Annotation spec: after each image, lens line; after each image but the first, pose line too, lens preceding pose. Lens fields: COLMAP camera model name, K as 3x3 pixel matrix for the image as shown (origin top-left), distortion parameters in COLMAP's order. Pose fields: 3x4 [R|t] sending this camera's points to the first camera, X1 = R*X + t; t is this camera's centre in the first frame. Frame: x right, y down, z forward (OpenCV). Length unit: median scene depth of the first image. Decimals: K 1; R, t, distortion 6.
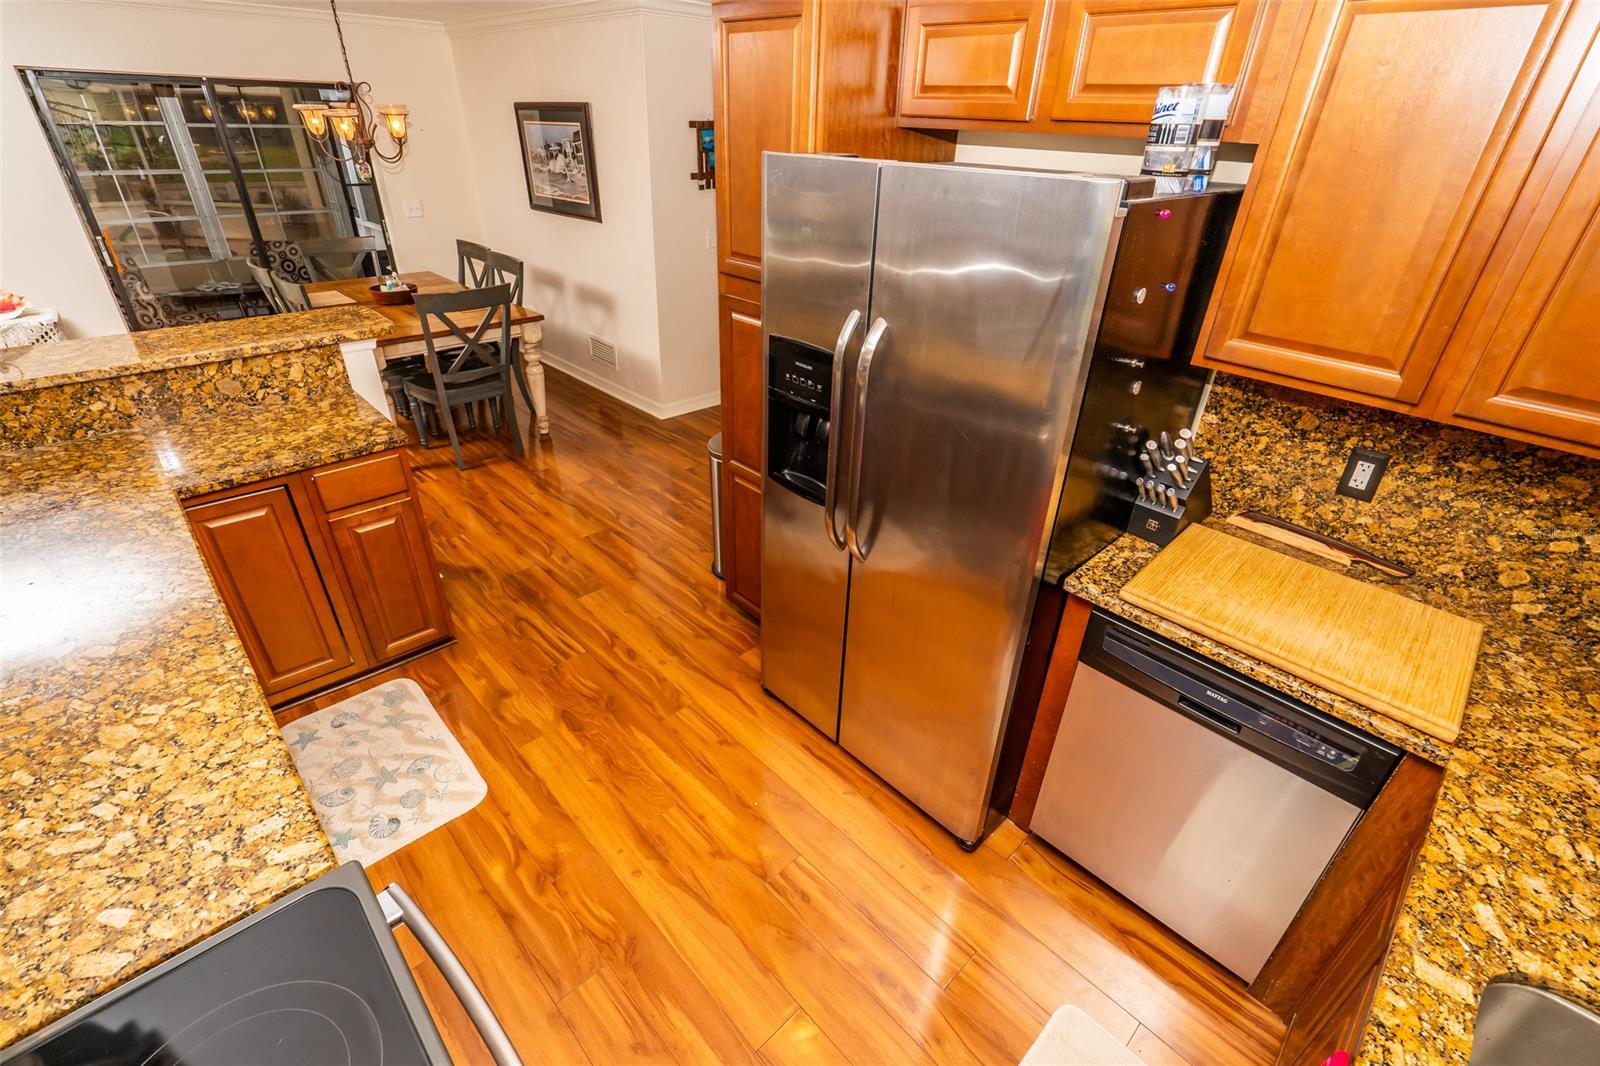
lens RADIAL K [[733.3, 0, 800.0], [0, 733.3, 533.0], [0, 0, 1]] dist [-0.001157, 0.000081]
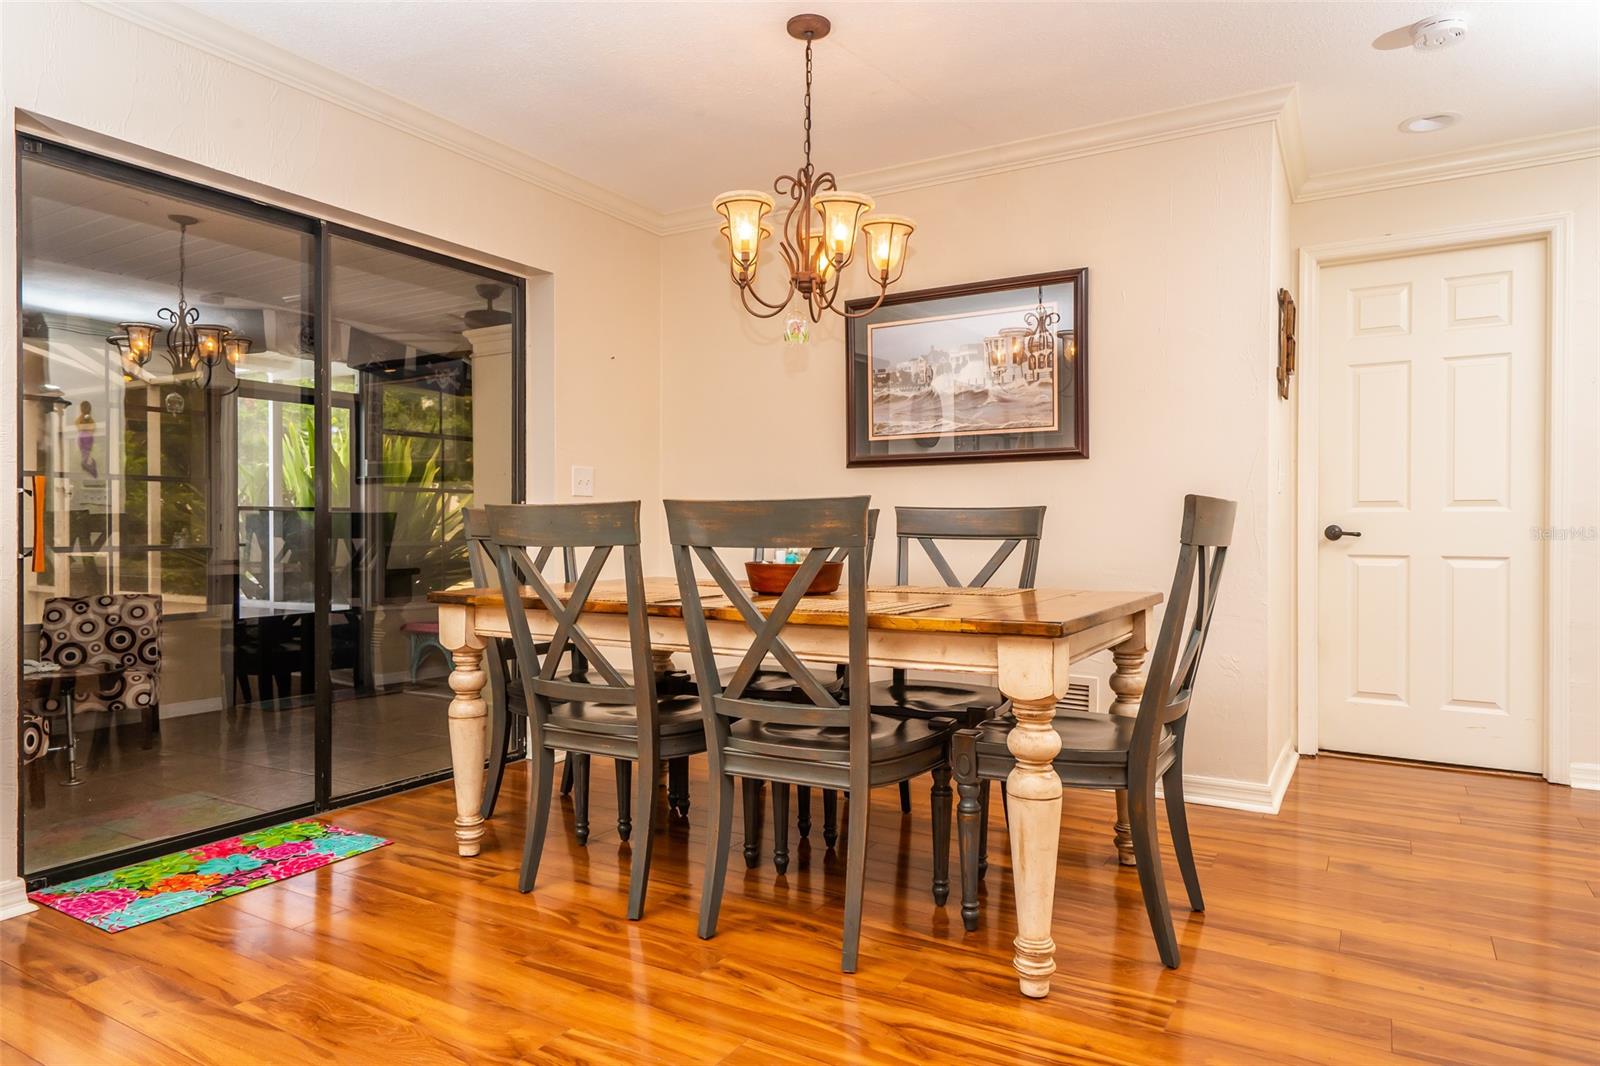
lens RADIAL K [[973.4, 0, 794.0], [0, 973.4, 537.7], [0, 0, 1]] dist [0.005652, 0.001434]
pose [[0.963564, -0.027820, 0.266028, -0.678187], [0.152109, 0.875092, -0.459432, -0.068852], [-0.220018, 0.483157, 0.847438, 0.458398]]
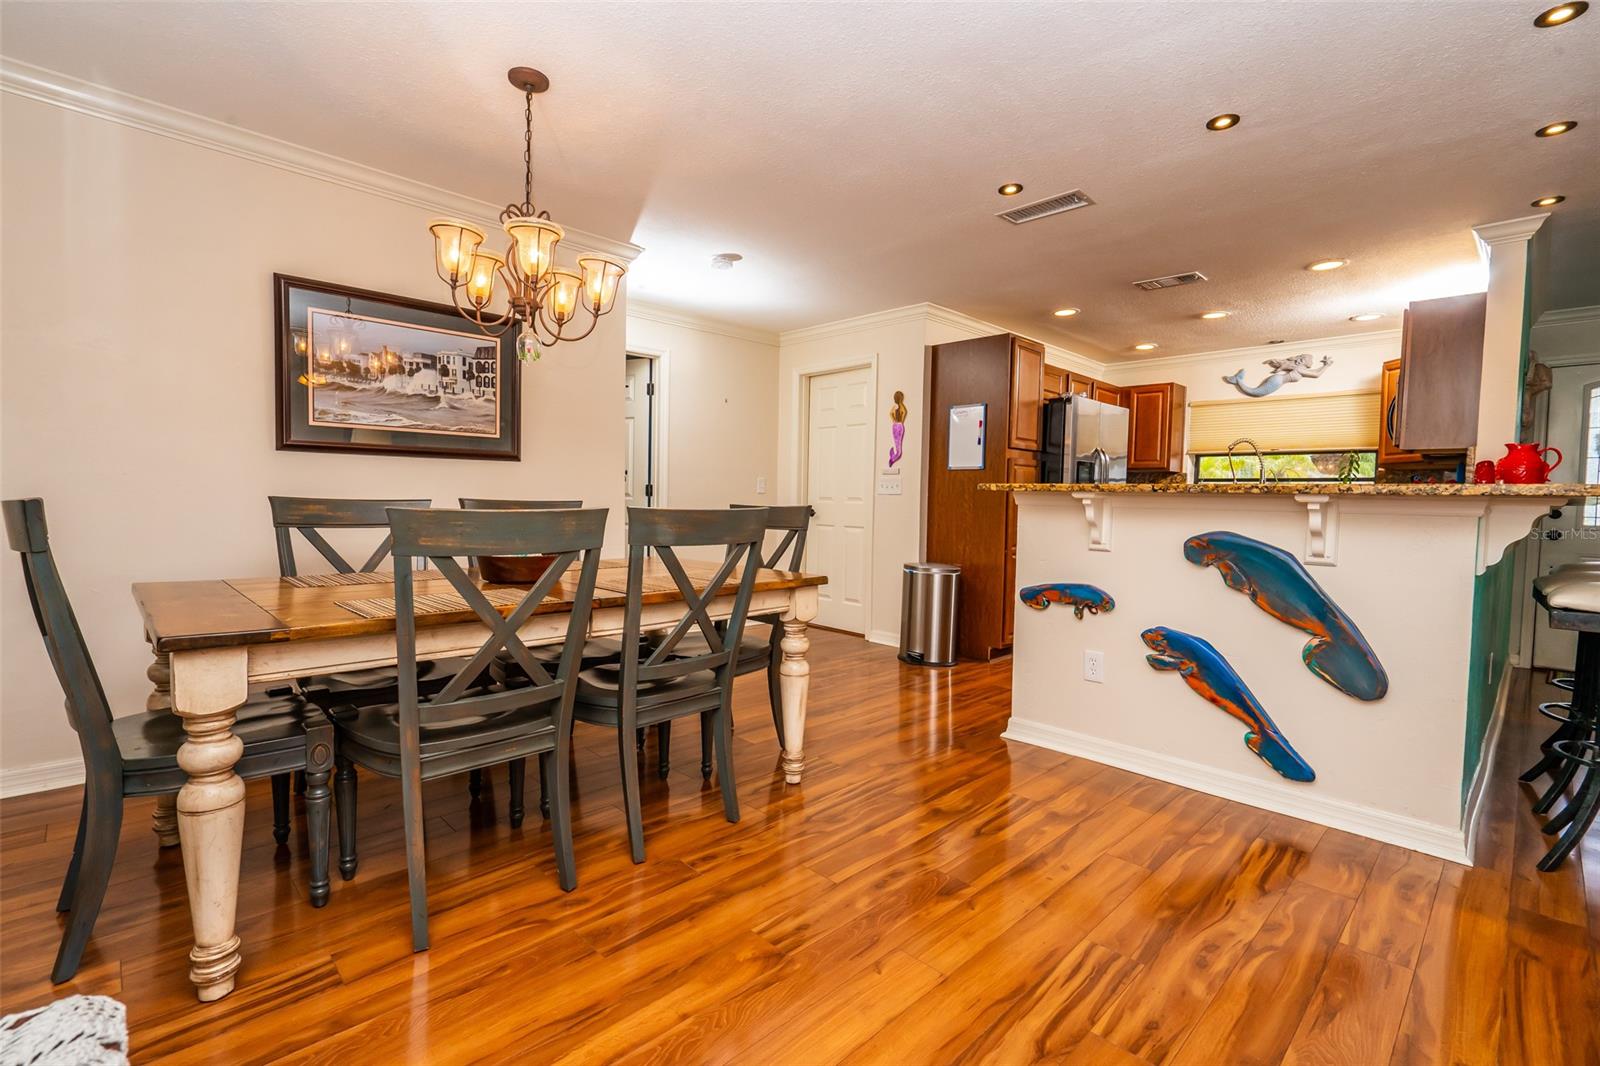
lens RADIAL K [[717.6, 0, 796.5], [0, 717.6, 531.8], [0, 0, 1]] dist [-0.003102, 0.000797]
pose [[-0.011391, -0.072372, 0.997313, -1.006530], [0.474731, 0.877414, 0.069094, -0.276243], [-0.880057, 0.474243, 0.024363, 0.768170]]
